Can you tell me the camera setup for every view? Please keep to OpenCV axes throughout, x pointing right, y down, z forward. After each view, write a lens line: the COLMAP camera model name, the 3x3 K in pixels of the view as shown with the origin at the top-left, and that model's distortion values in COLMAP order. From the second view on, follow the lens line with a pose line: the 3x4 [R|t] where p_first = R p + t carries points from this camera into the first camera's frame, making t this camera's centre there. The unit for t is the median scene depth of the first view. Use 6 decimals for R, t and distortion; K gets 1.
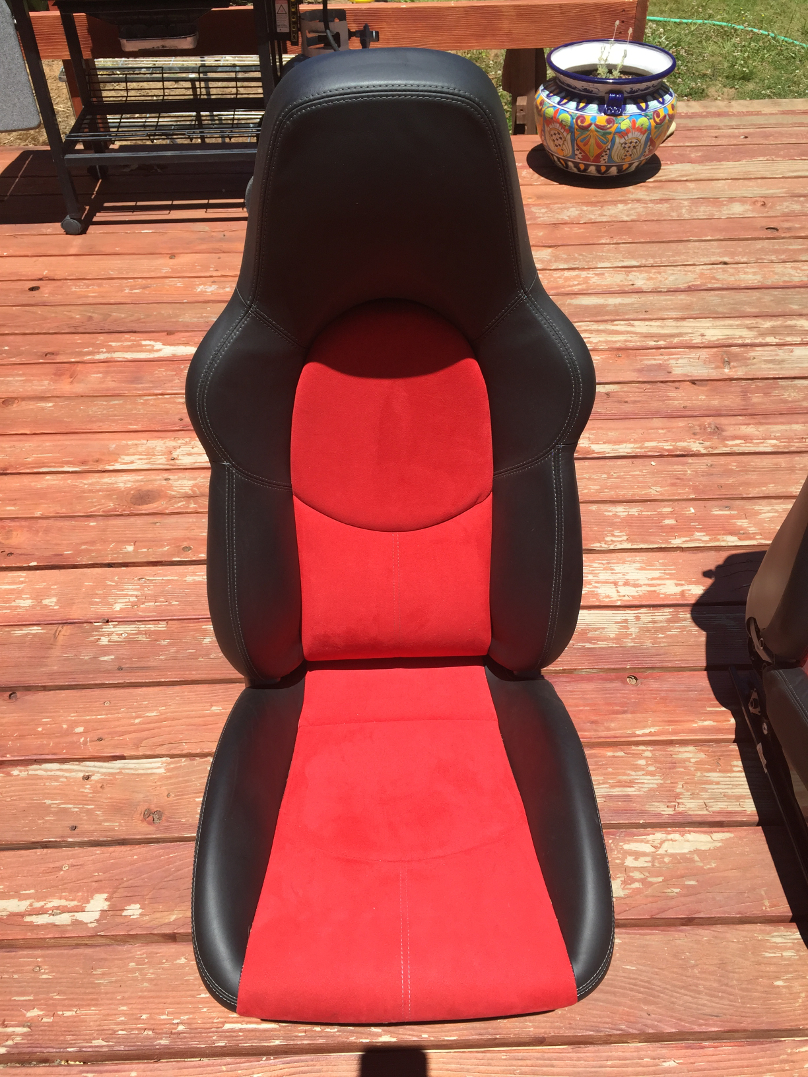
lens RADIAL K [[888.0, 0, 404.0], [0, 888.0, 538.5], [0, 0, 1]] dist [0.085234, -0.112444]
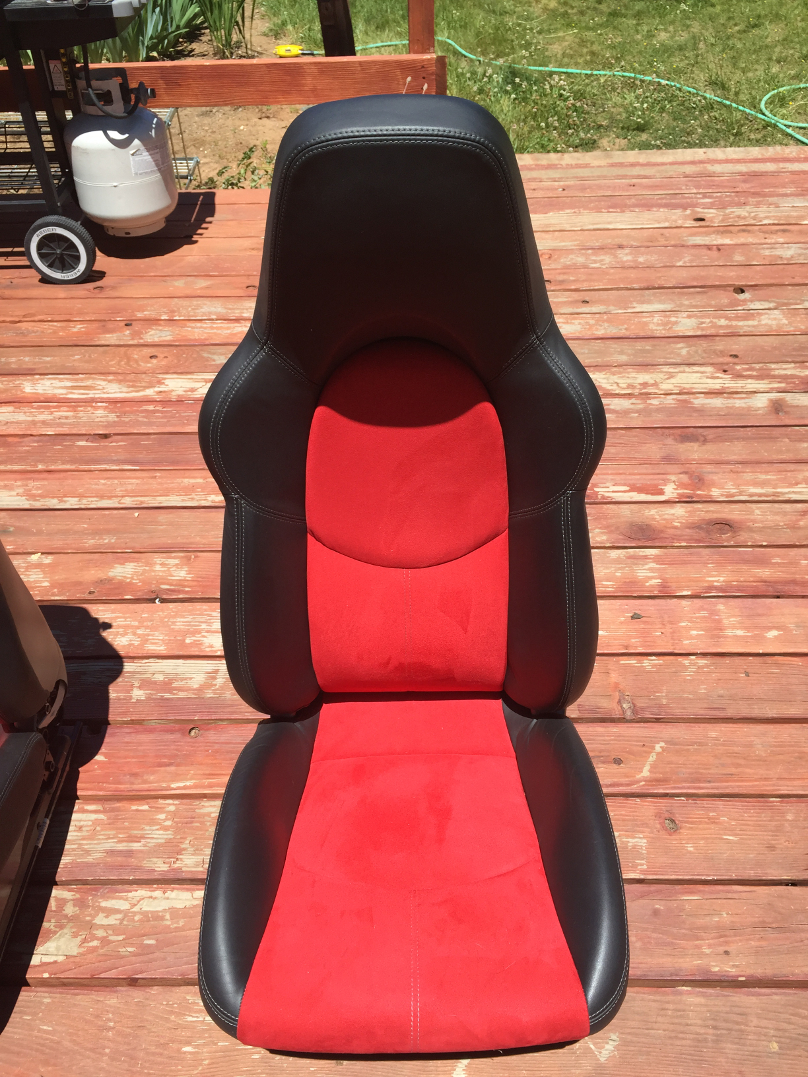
lens RADIAL K [[896.3, 0, 404.7], [0, 896.3, 539.8], [0, 0, 1]] dist [0.090532, -0.123228]
pose [[0.999221, 0.014135, -0.036844, 0.283573], [-0.015770, 0.998885, -0.044489, -0.007373], [0.036174, 0.045036, 0.998330, -0.000715]]
